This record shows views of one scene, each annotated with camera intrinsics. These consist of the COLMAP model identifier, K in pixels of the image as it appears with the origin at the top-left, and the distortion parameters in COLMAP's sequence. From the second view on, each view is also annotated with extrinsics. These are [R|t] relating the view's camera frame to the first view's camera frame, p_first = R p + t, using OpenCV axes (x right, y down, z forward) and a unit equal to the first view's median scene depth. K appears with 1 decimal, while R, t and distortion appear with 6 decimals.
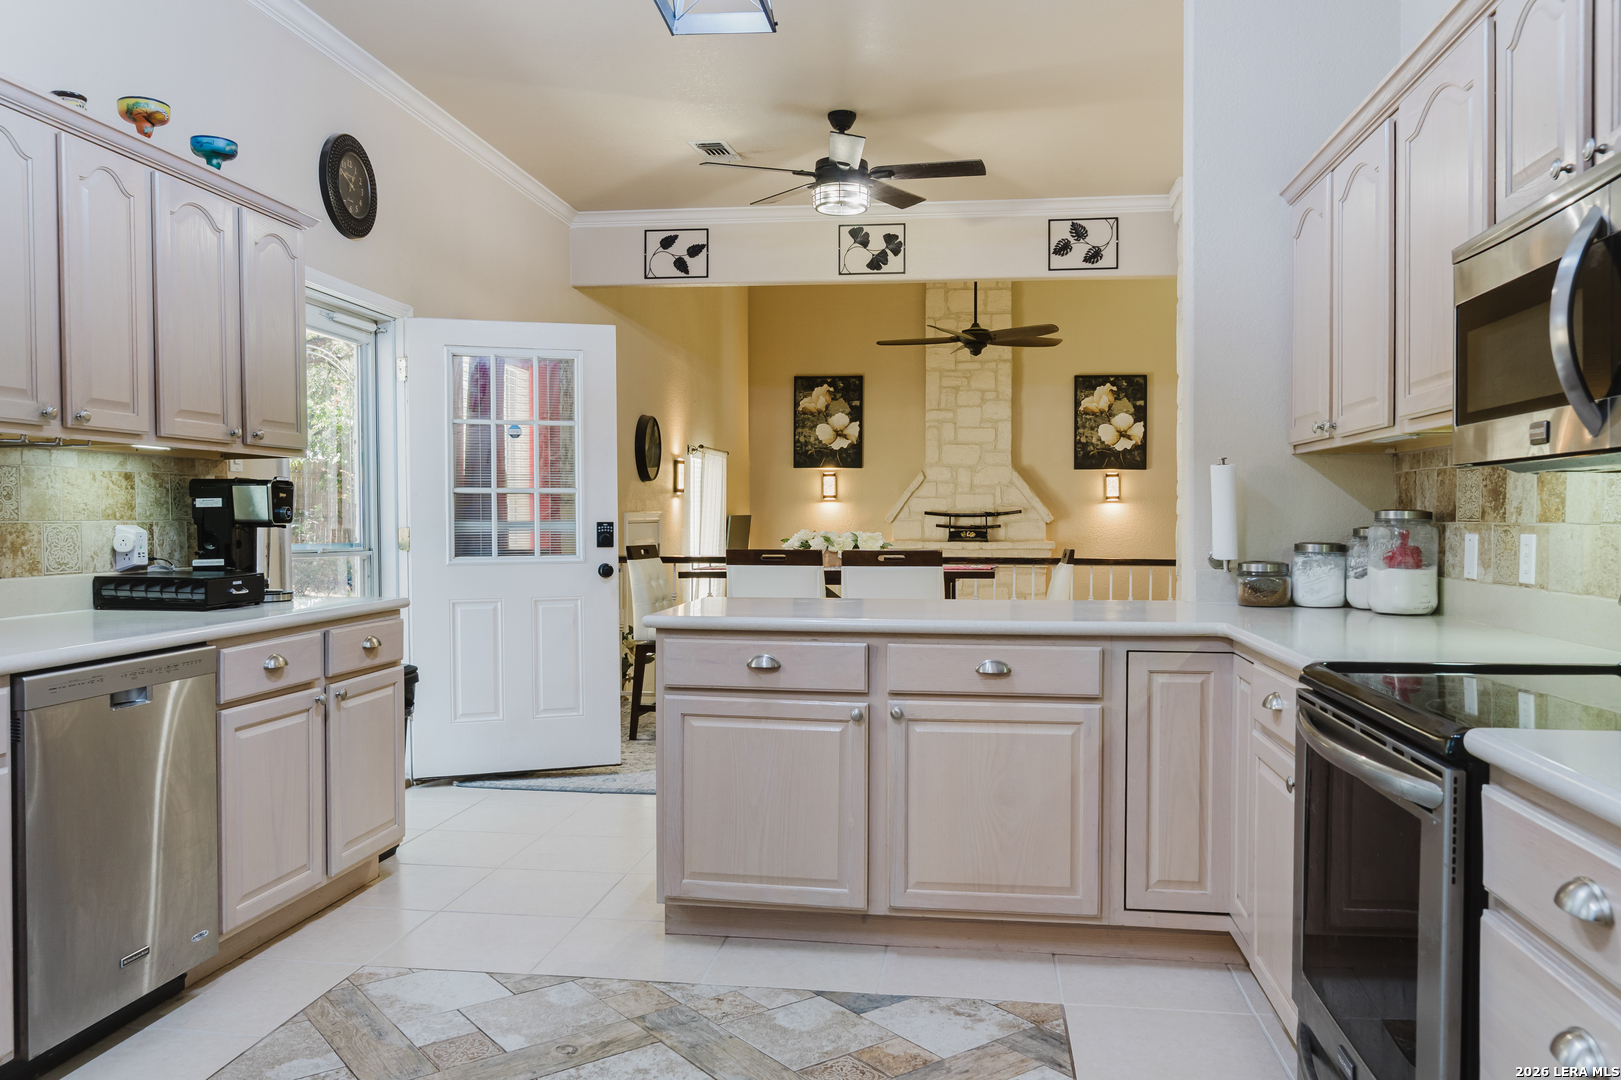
lens RADIAL K [[1202.9, 0, 810.1], [0, 1202.9, 539.7], [0, 0, 1]] dist [-0.009815, 0.003269]
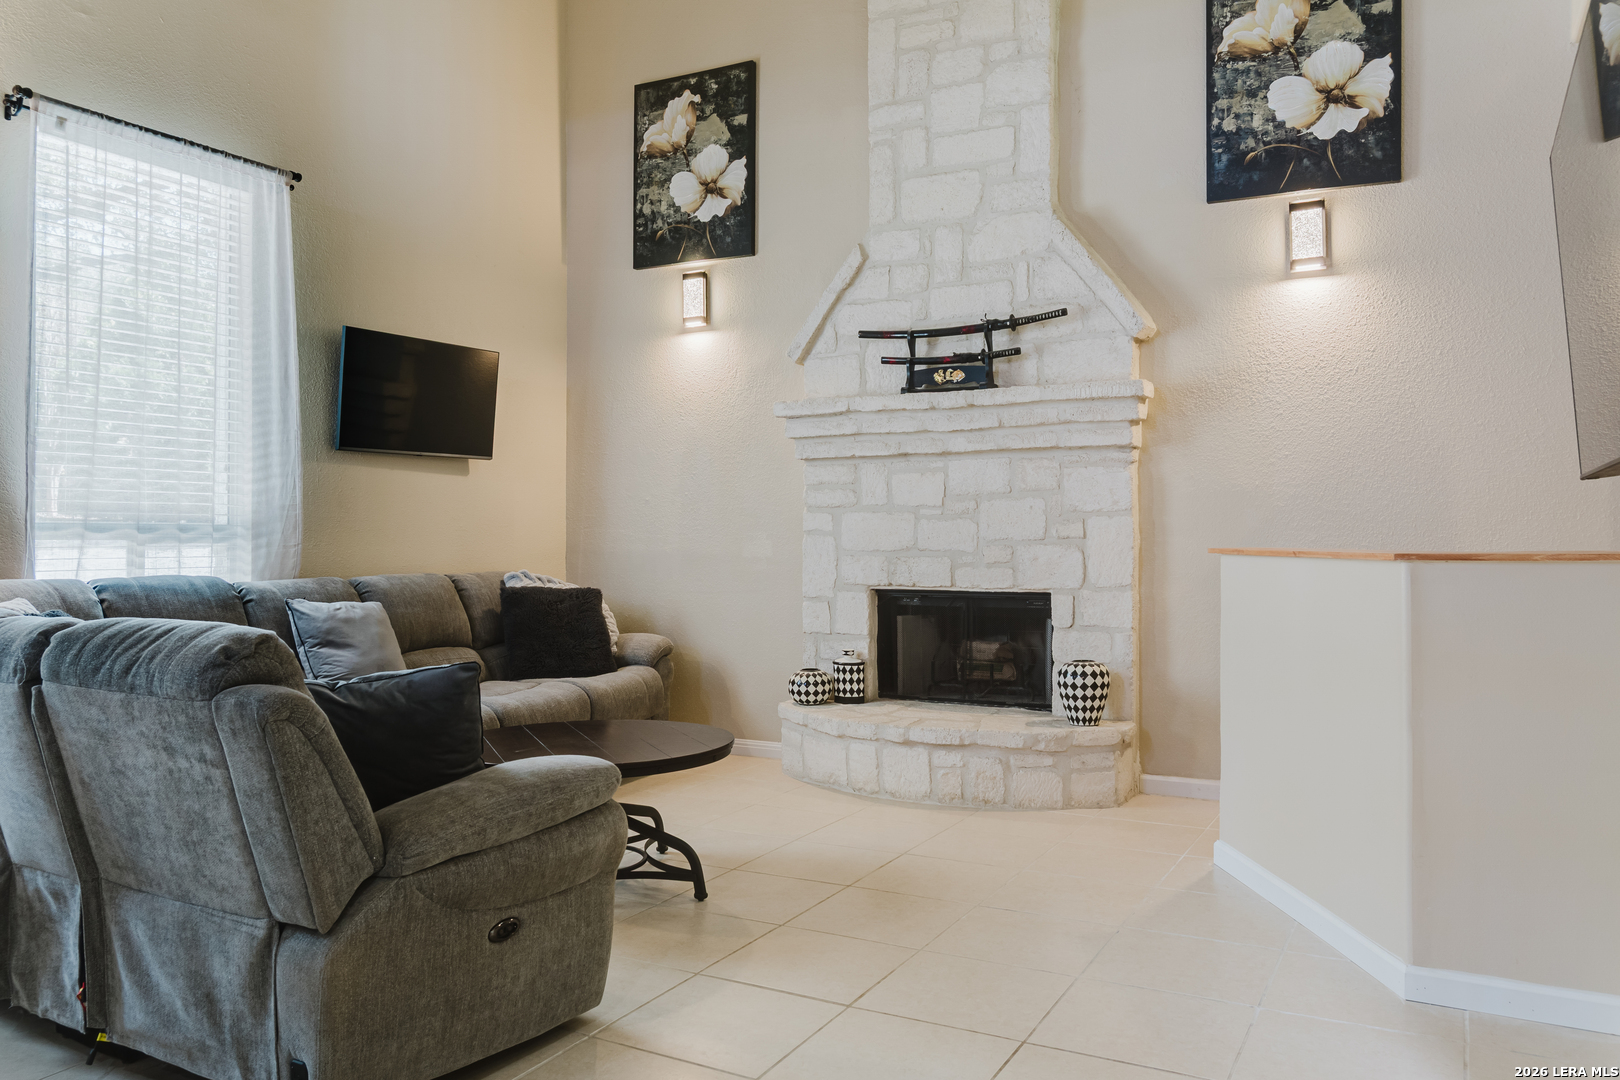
lens RADIAL K [[1202.2, 0, 810.9], [0, 1202.2, 539.1], [0, 0, 1]] dist [-0.009815, 0.003269]
pose [[0.937347, -0.001152, -0.348397, 0.234012], [-0.003983, 0.999894, -0.014022, 0.060373], [0.348376, 0.014531, 0.937242, 0.575155]]
